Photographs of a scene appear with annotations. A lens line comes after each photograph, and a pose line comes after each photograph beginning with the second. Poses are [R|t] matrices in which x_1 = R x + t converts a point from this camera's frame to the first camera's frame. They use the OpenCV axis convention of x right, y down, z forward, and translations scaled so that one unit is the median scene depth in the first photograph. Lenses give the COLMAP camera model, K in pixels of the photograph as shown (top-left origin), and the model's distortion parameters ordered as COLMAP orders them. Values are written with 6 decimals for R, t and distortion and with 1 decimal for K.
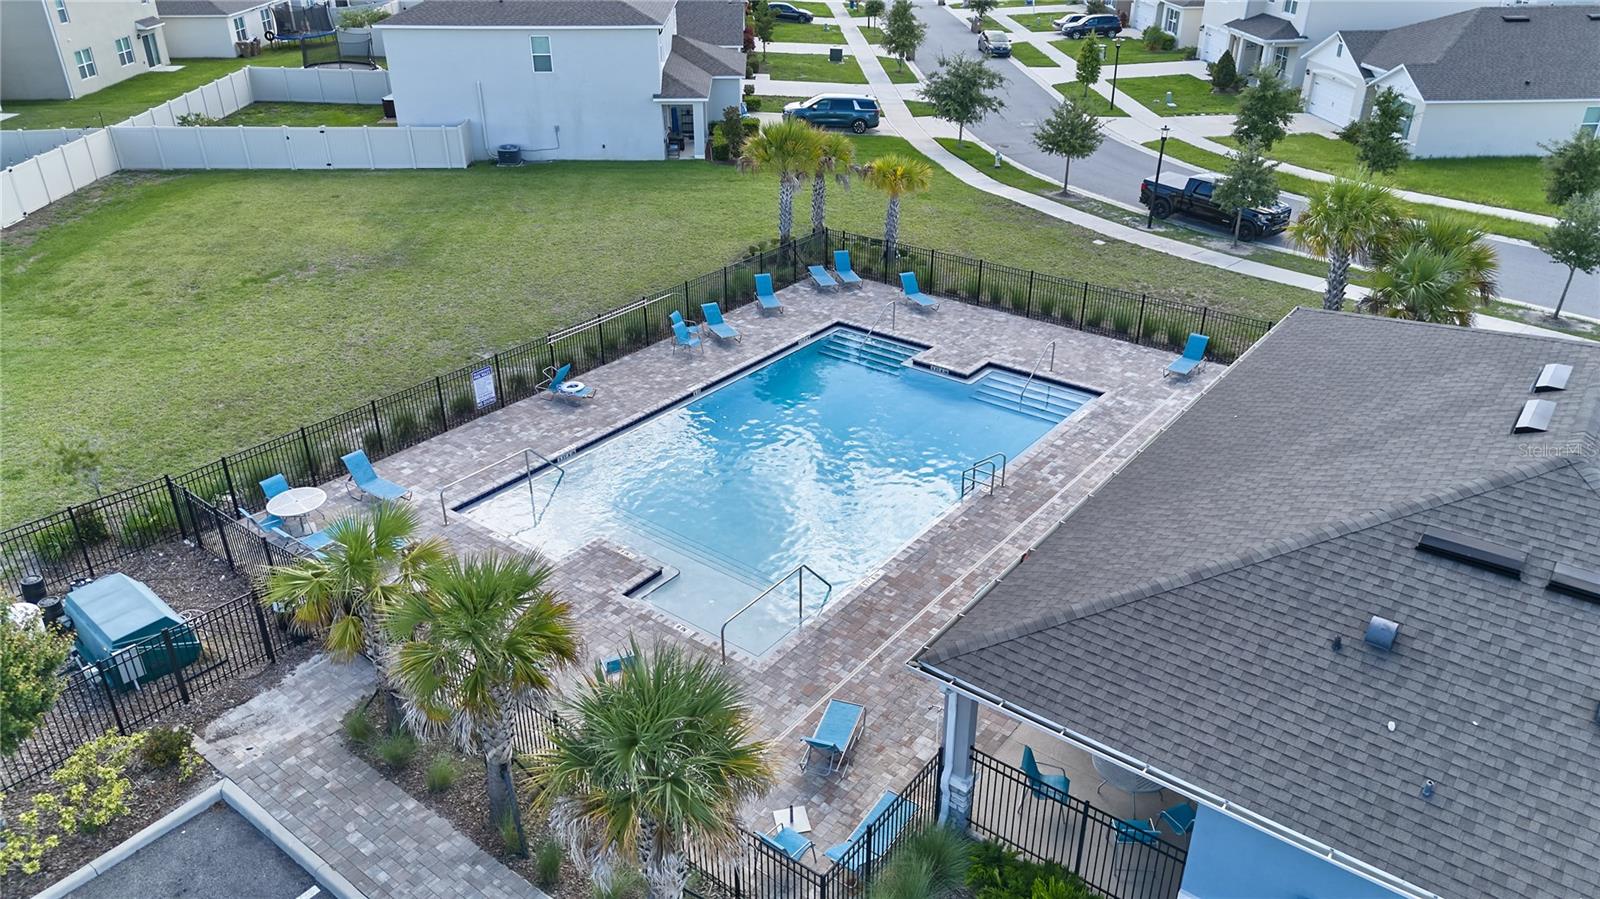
lens RADIAL K [[1122.7, 0, 800.0], [0, 1122.7, 449.5], [0, 0, 1]] dist [0.044917, -0.001437]
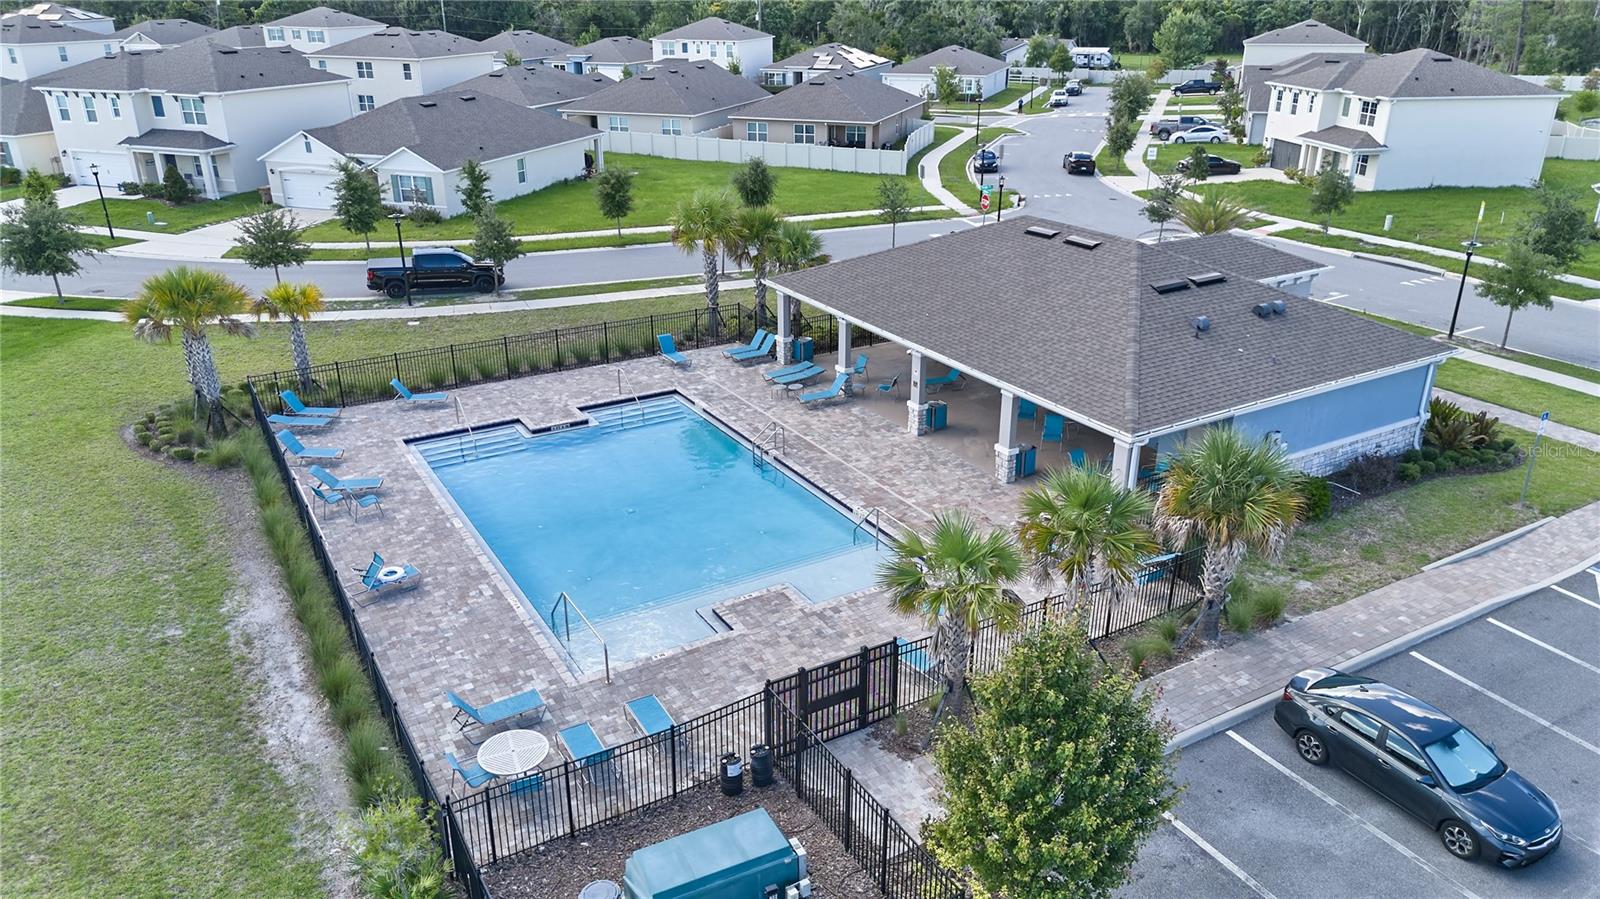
lens RADIAL K [[1129.8, 0, 798.4], [0, 1129.8, 448.5], [0, 0, 1]] dist [0.077946, -0.086604]
pose [[0.370101, -0.354288, 0.858781, -0.654576], [0.433211, 0.883577, 0.177821, -0.131231], [-0.821799, 0.306222, 0.480494, 0.258039]]
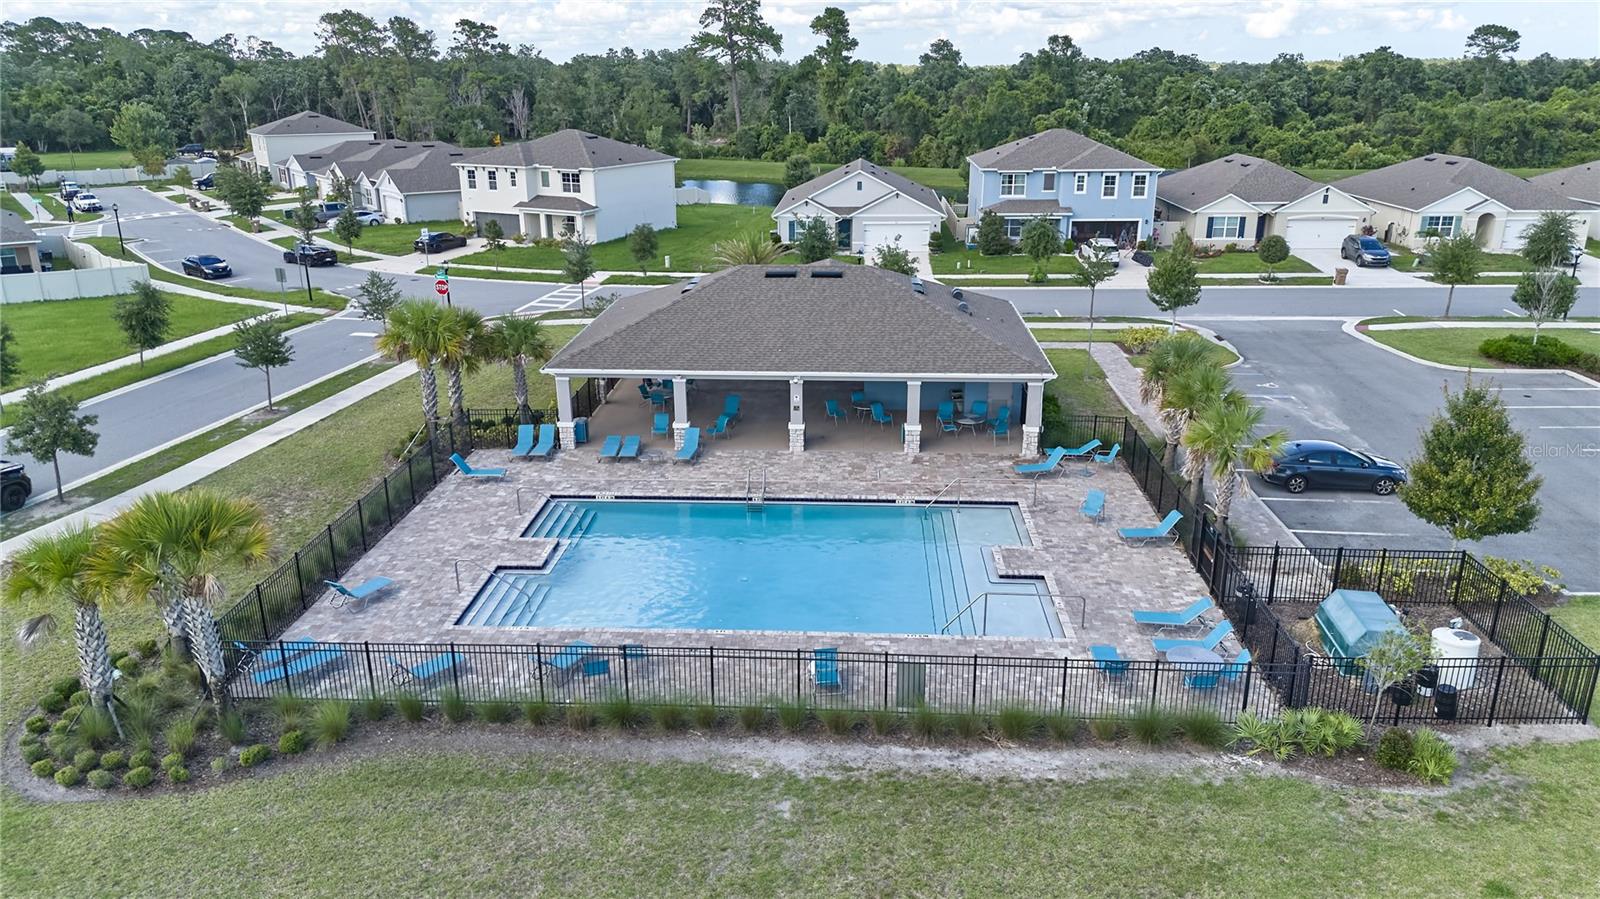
lens RADIAL K [[1129.8, 0, 798.4], [0, 1129.8, 448.5], [0, 0, 1]] dist [0.077946, -0.086604]
pose [[-0.567014, -0.257593, 0.782394, -0.660878], [0.387249, 0.754968, 0.529209, -0.514034], [-0.727003, 0.603050, -0.328325, 0.986383]]
